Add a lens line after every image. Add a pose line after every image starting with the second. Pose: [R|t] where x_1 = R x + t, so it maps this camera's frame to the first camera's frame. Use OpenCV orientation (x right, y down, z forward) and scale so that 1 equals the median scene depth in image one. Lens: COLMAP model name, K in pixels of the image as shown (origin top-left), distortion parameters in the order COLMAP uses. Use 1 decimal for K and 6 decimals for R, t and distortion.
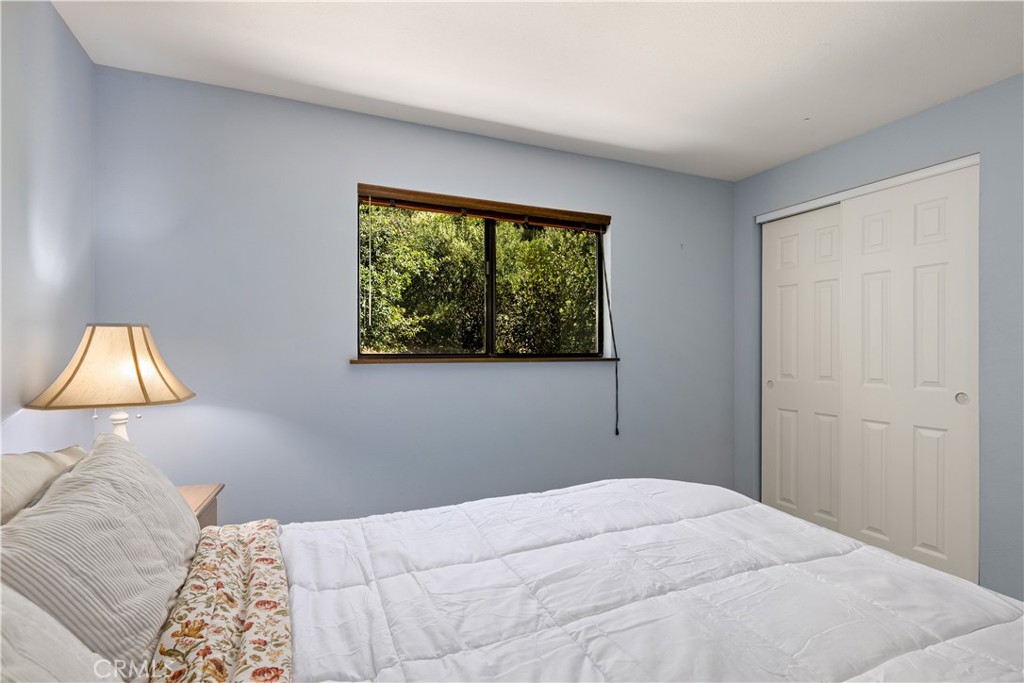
lens RADIAL K [[493.9, 0, 487.2], [0, 493.9, 351.3], [0, 0, 1]] dist [-0.005693, -0.000959]
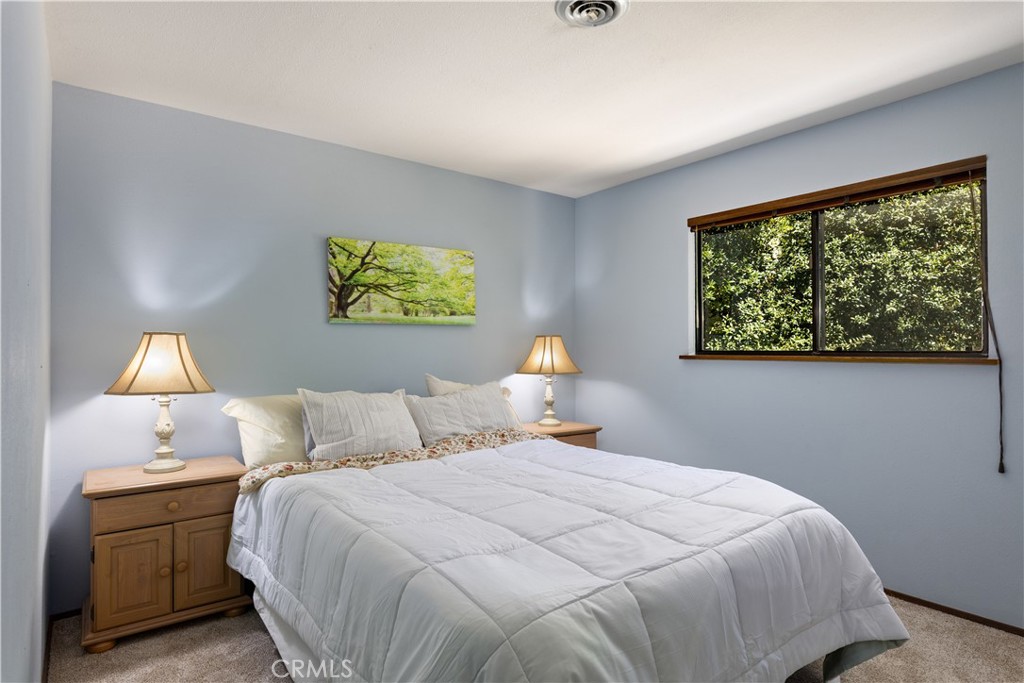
lens RADIAL K [[544.6, 0, 512.9], [0, 544.6, 340.3], [0, 0, 1]] dist [-0.000599, 0.000769]
pose [[0.250988, -0.014430, -0.967883, 0.976052], [0.001247, 0.999893, -0.014584, -0.001855], [0.967989, 0.002453, 0.250979, 0.198158]]
